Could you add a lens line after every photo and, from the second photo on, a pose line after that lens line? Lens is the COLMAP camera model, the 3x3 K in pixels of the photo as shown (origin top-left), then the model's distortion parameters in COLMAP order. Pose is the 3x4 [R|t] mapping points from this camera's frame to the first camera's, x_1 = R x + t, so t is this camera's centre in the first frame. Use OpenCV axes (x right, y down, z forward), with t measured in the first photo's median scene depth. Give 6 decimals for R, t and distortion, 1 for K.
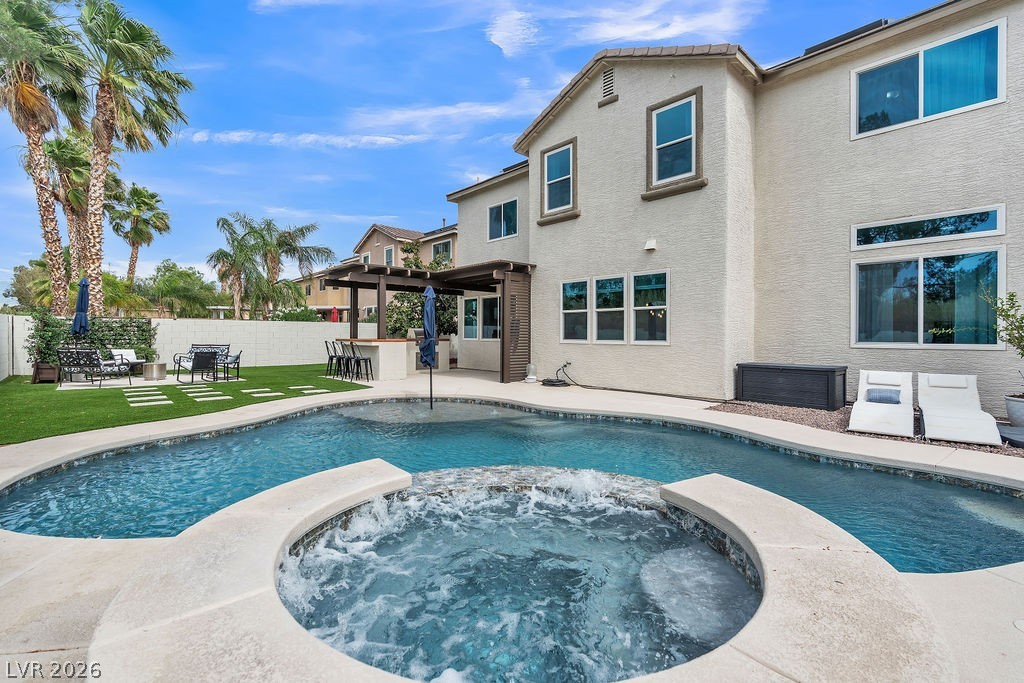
lens RADIAL K [[464.1, 0, 512.0], [0, 464.1, 341.5], [0, 0, 1]] dist [-0.002030, -0.000076]
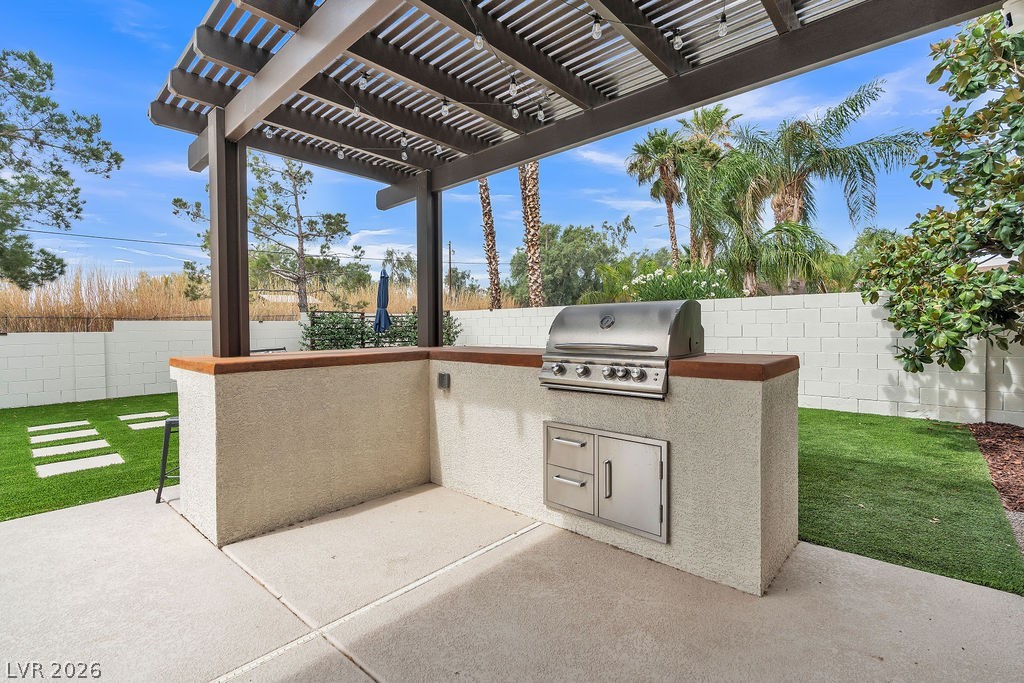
lens RADIAL K [[464.1, 0, 512.0], [0, 464.1, 341.5], [0, 0, 1]] dist [-0.002030, -0.000076]
pose [[0.087998, 0.032218, -0.995599, 0.006028], [-0.007203, 0.999471, 0.031707, -0.021581], [0.996095, 0.004382, 0.088184, 0.930345]]
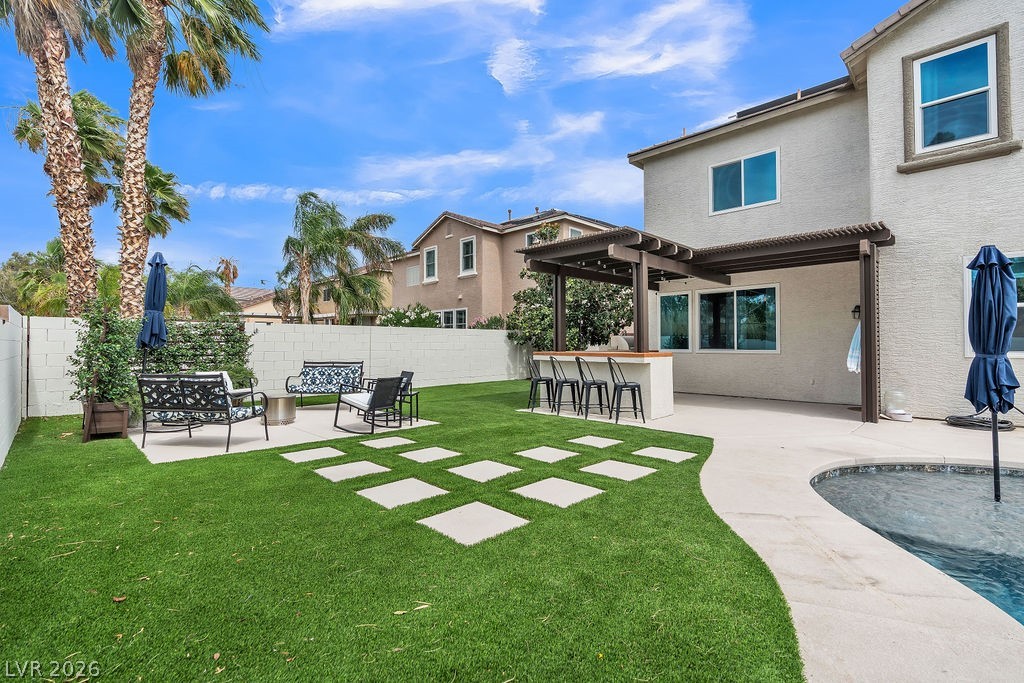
lens RADIAL K [[465.1, 0, 515.4], [0, 465.1, 337.6], [0, 0, 1]] dist [-0.001101, 0.000095]
pose [[0.998783, -0.005122, 0.049062, -0.387116], [0.006449, 0.999617, -0.026928, -0.007192], [-0.048905, 0.027212, 0.998433, 0.300817]]
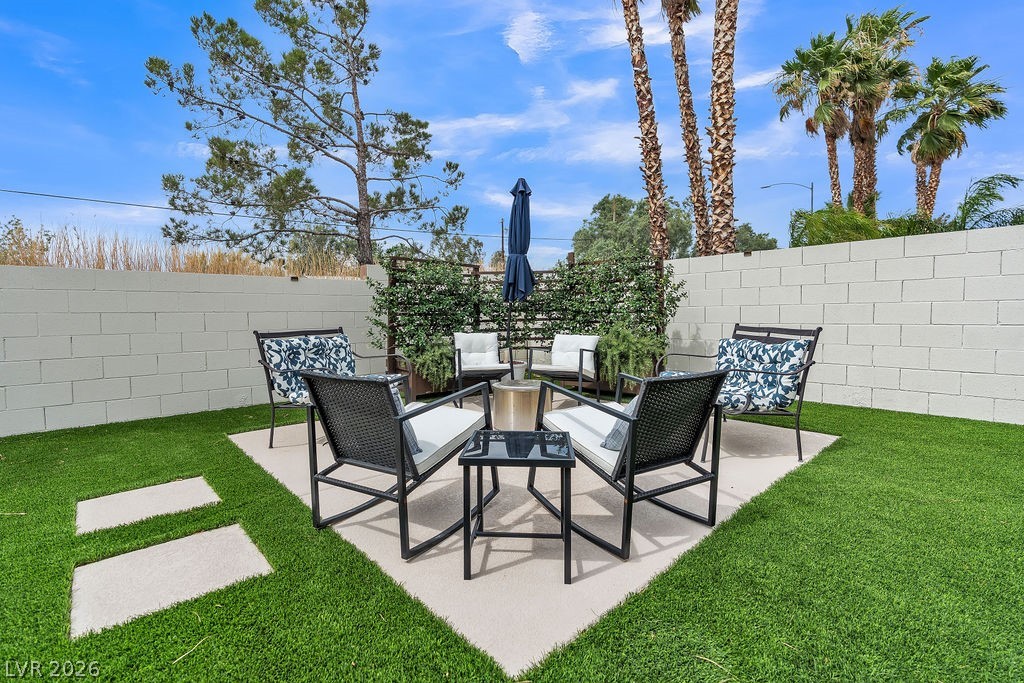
lens RADIAL K [[455.3, 0, 507.9], [0, 455.3, 337.1], [0, 0, 1]] dist [0.000428, 0.000055]
pose [[0.005047, 0.046542, -0.998904, -0.361125], [-0.003665, 0.998910, 0.046524, 0.001036], [0.999981, 0.003427, 0.005212, 0.781531]]
